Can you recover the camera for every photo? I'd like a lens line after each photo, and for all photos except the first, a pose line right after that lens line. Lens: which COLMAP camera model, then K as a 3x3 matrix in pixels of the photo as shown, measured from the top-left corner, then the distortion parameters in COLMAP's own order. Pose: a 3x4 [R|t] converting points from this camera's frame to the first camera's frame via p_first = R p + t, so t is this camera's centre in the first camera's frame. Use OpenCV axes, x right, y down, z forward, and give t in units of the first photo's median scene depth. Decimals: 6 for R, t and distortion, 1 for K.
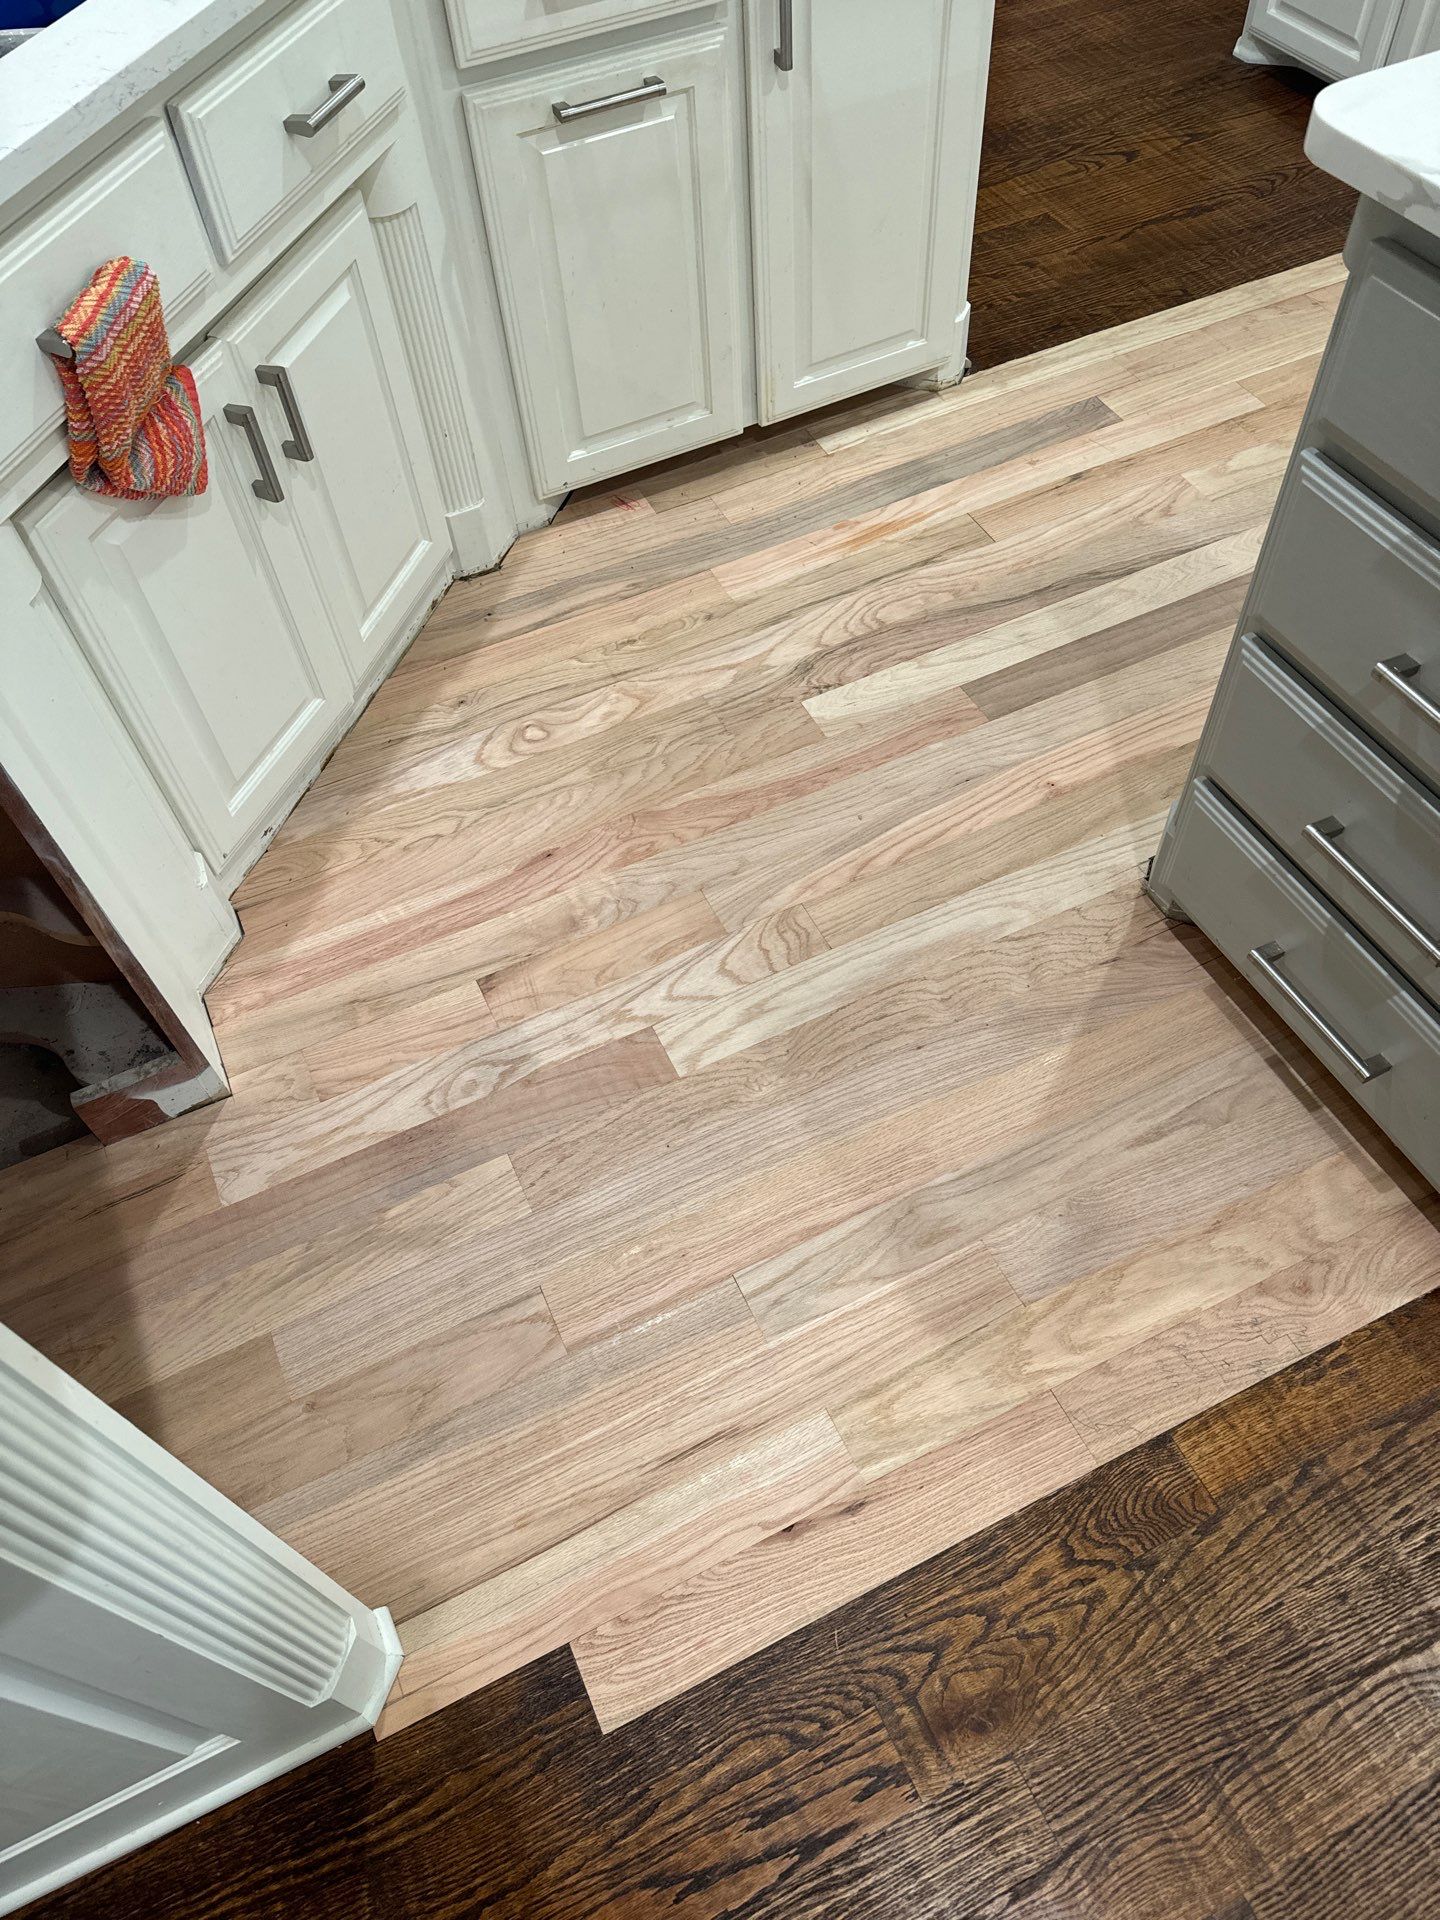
lens RADIAL K [[1352.9, 0, 725.9], [0, 1352.9, 953.4], [0, 0, 1]] dist [0.092922, -0.104679]
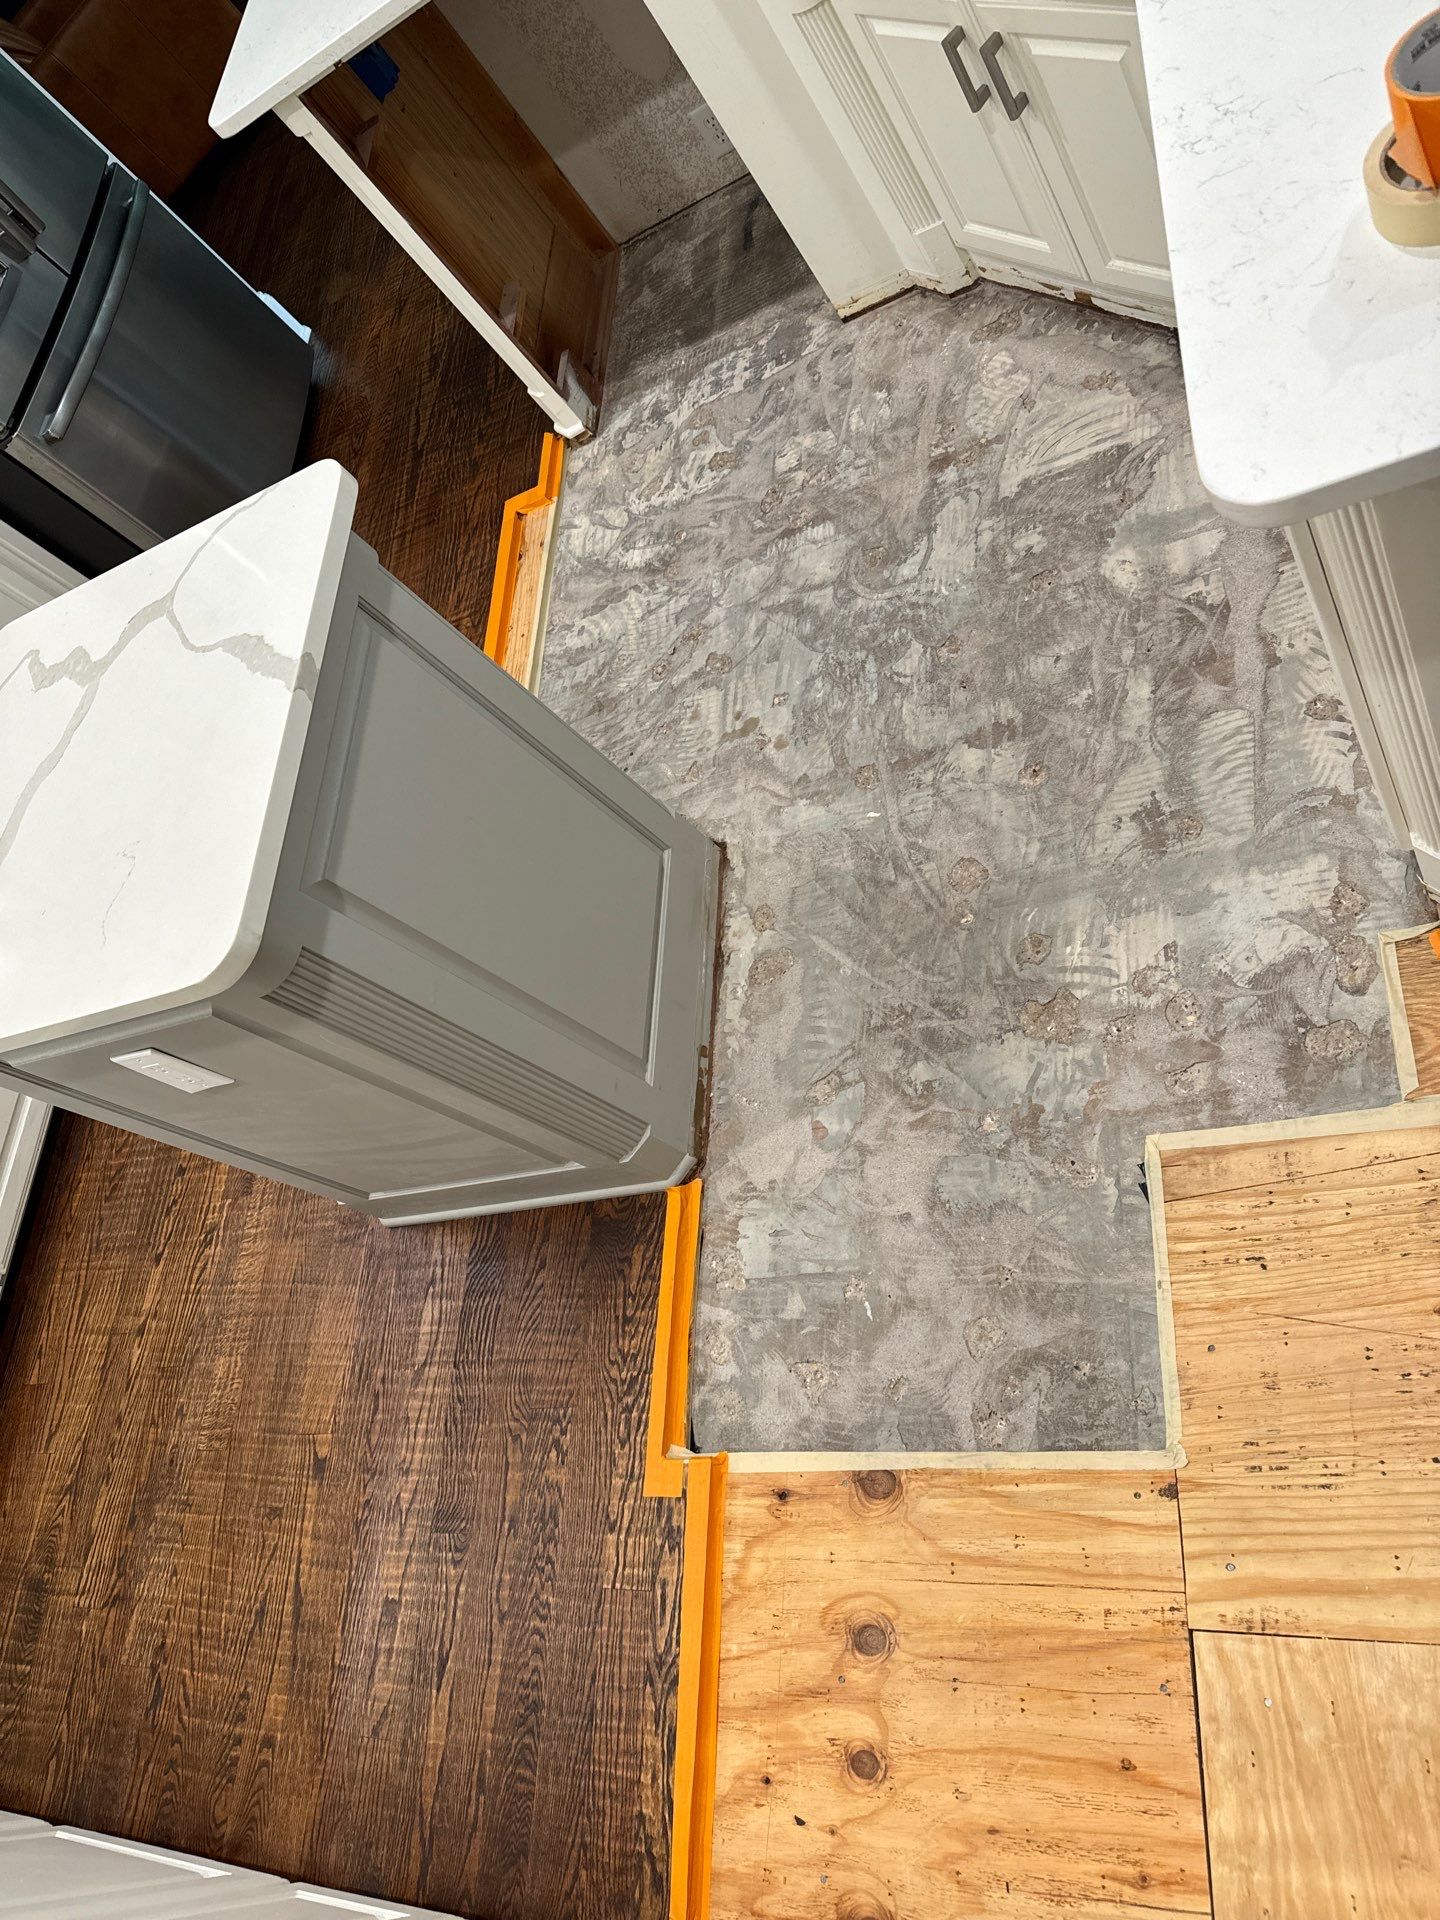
lens RADIAL K [[1377.7, 0, 728.3], [0, 1377.7, 950.1], [0, 0, 1]] dist [0.005494, 0.004734]
pose [[-0.380720, 0.915251, -0.131789, 0.549104], [-0.274215, 0.024362, 0.961360, -1.280548], [0.883096, 0.402148, 0.241700, 0.712994]]
